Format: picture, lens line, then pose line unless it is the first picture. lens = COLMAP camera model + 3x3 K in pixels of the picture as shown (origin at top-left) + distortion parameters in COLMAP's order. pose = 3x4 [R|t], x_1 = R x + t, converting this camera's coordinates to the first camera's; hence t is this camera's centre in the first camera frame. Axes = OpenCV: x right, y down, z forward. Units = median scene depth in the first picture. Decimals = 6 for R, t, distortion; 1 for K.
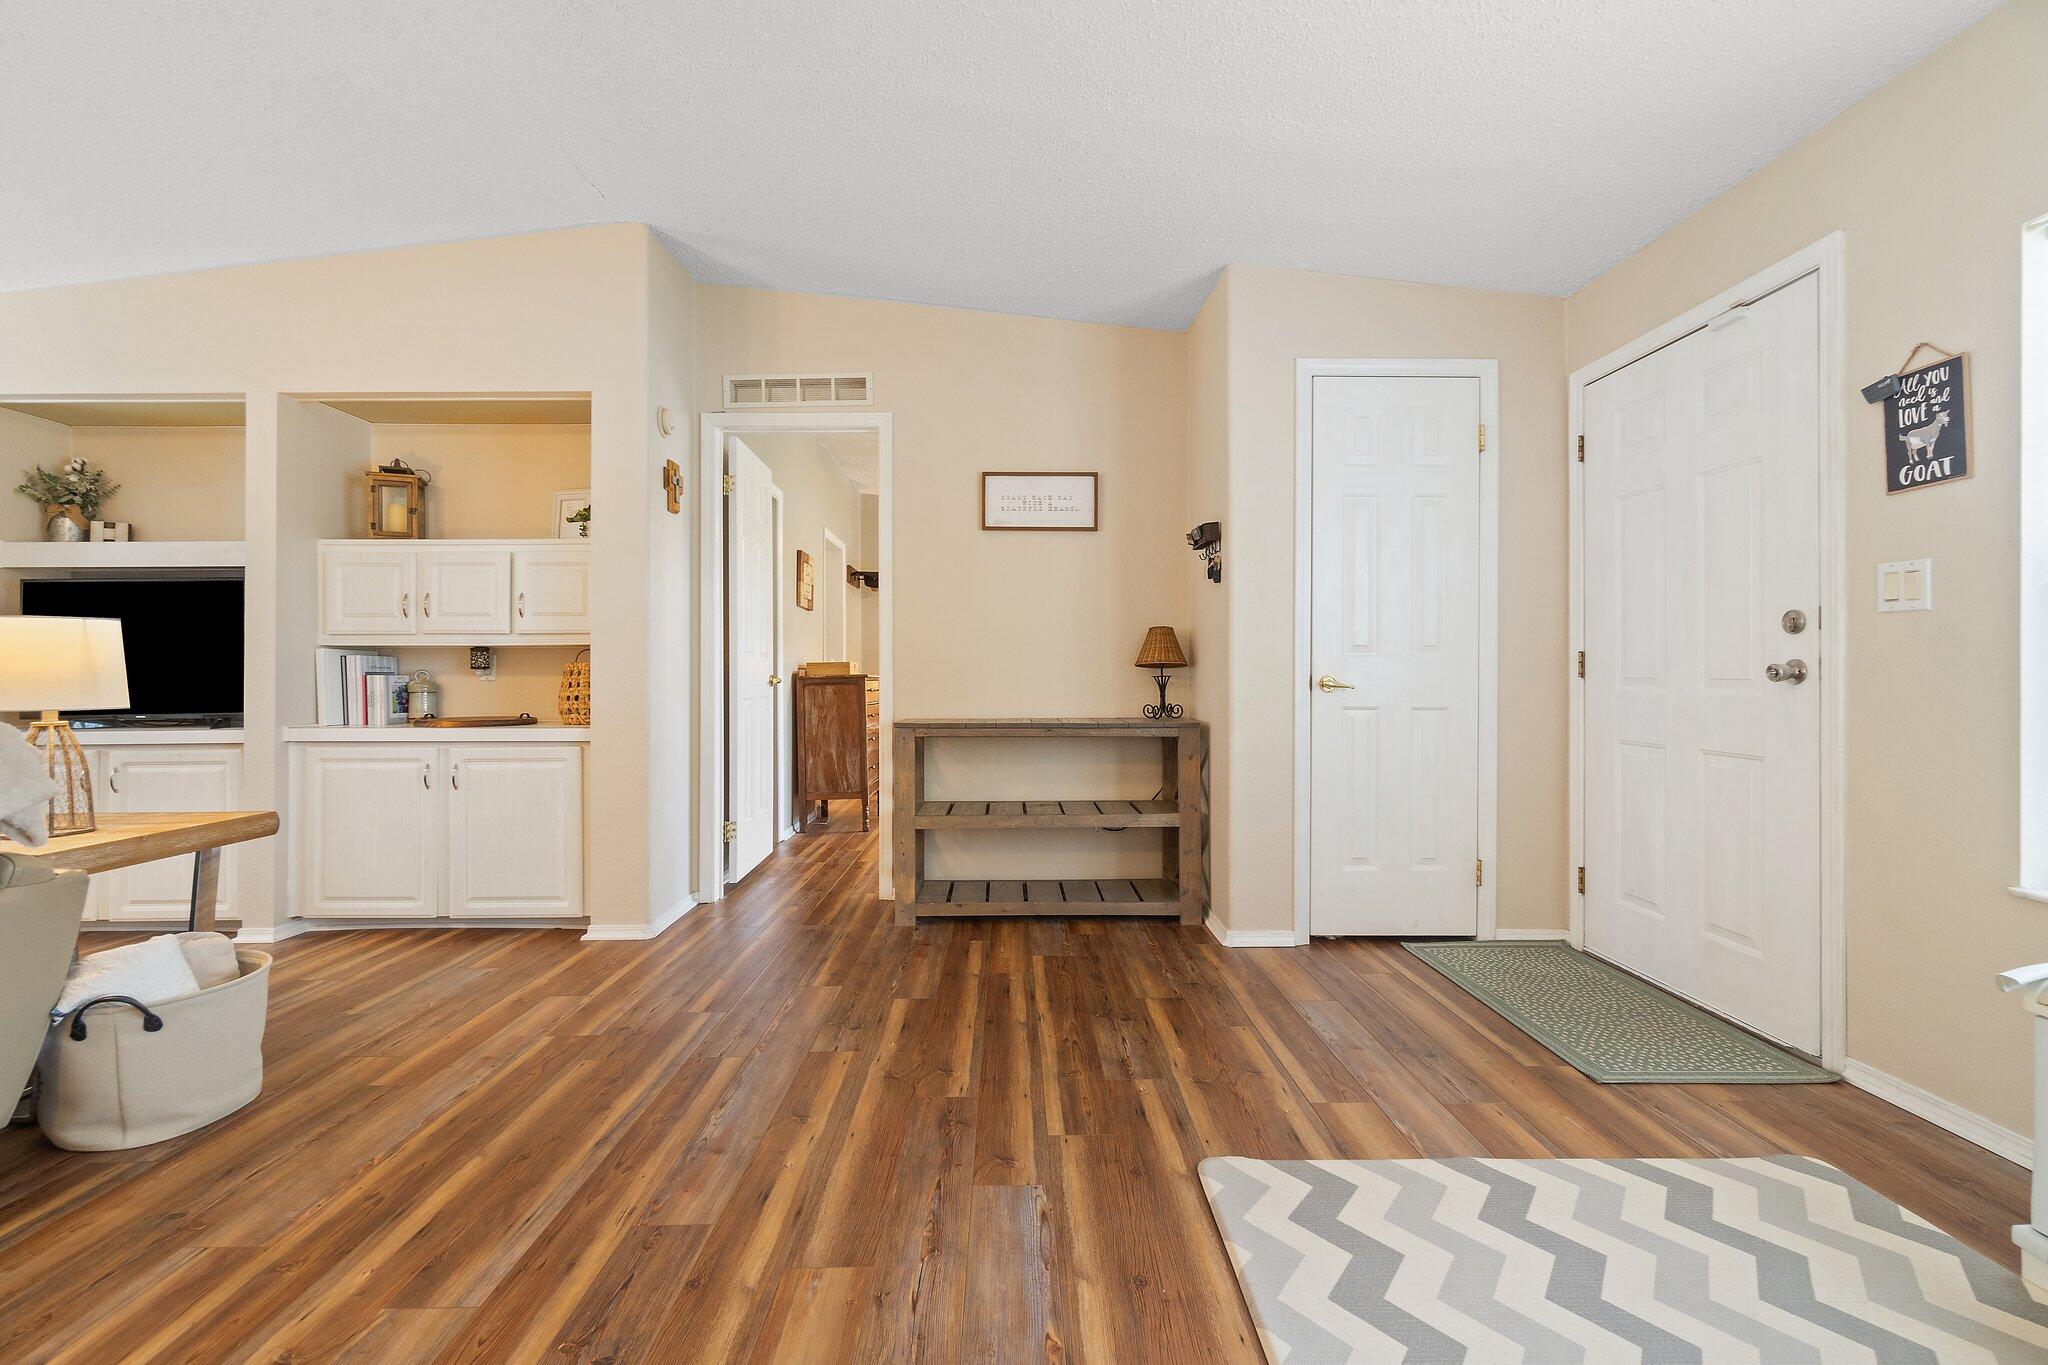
lens RADIAL K [[891.3, 0, 1018.9], [0, 891.3, 666.3], [0, 0, 1]] dist [-0.000950, 0.000241]
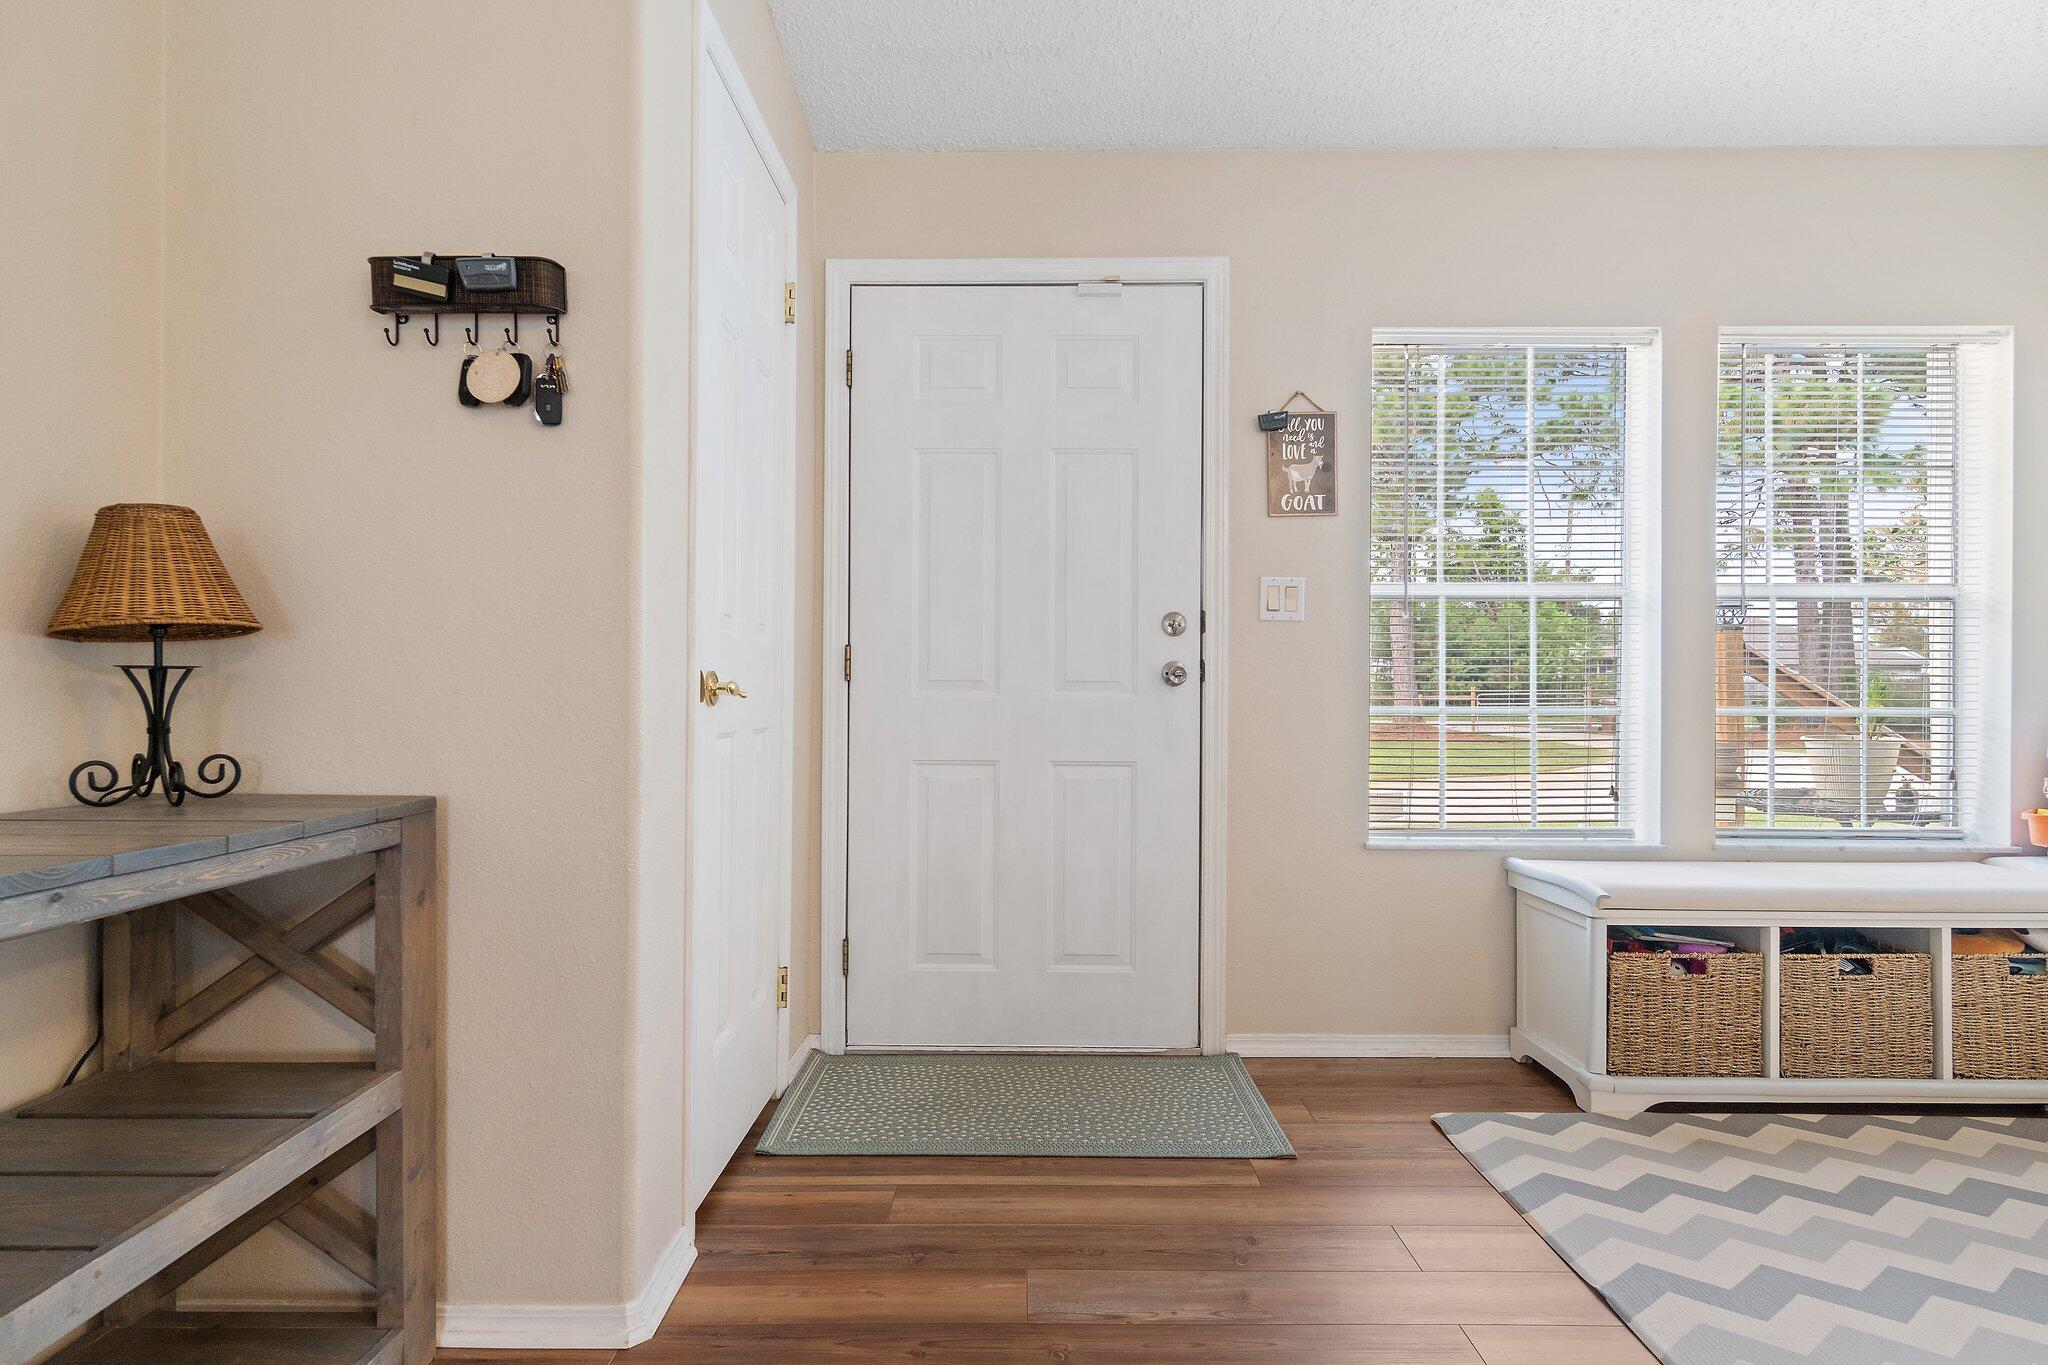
lens RADIAL K [[1079.5, 0, 1014.0], [0, 1079.5, 686.9], [0, 0, 1]] dist [-0.002712, -0.000237]
pose [[0.024377, 0.002947, 0.999698, -0.269362], [-0.010777, 0.999938, -0.002685, 0.020427], [-0.999645, -0.010708, 0.024407, 0.892053]]
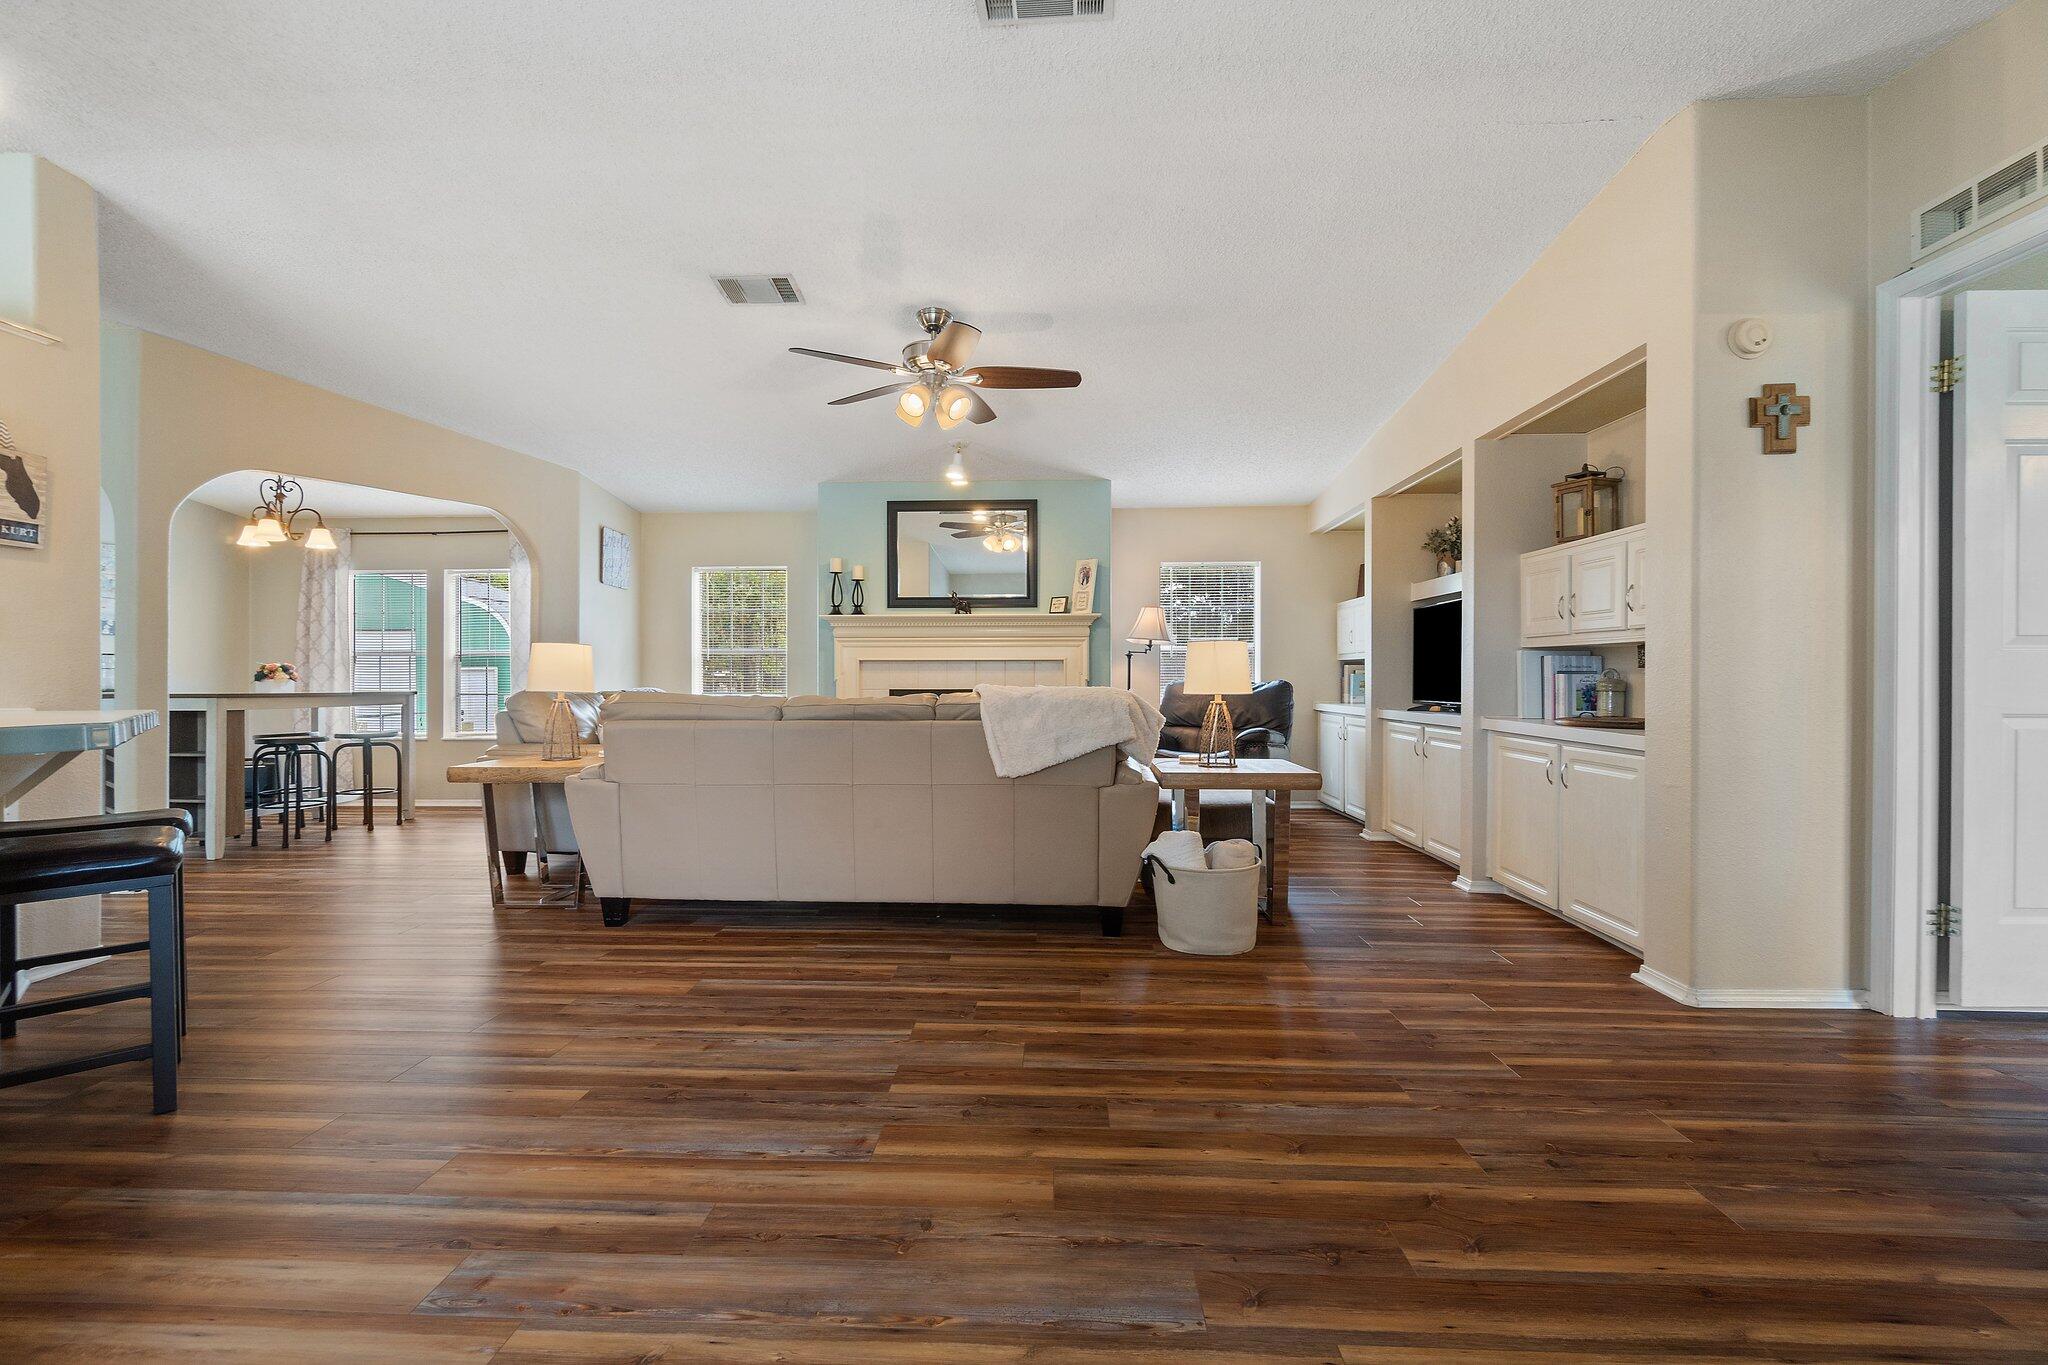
lens RADIAL K [[884.1, 0, 1015.5], [0, 884.1, 684.7], [0, 0, 1]] dist [-0.001675, -0.000071]
pose [[-0.056400, 0.015330, -0.998291, 0.460082], [0.010620, 0.999835, 0.014754, 0.000206], [0.998352, -0.009769, -0.056553, 0.504316]]
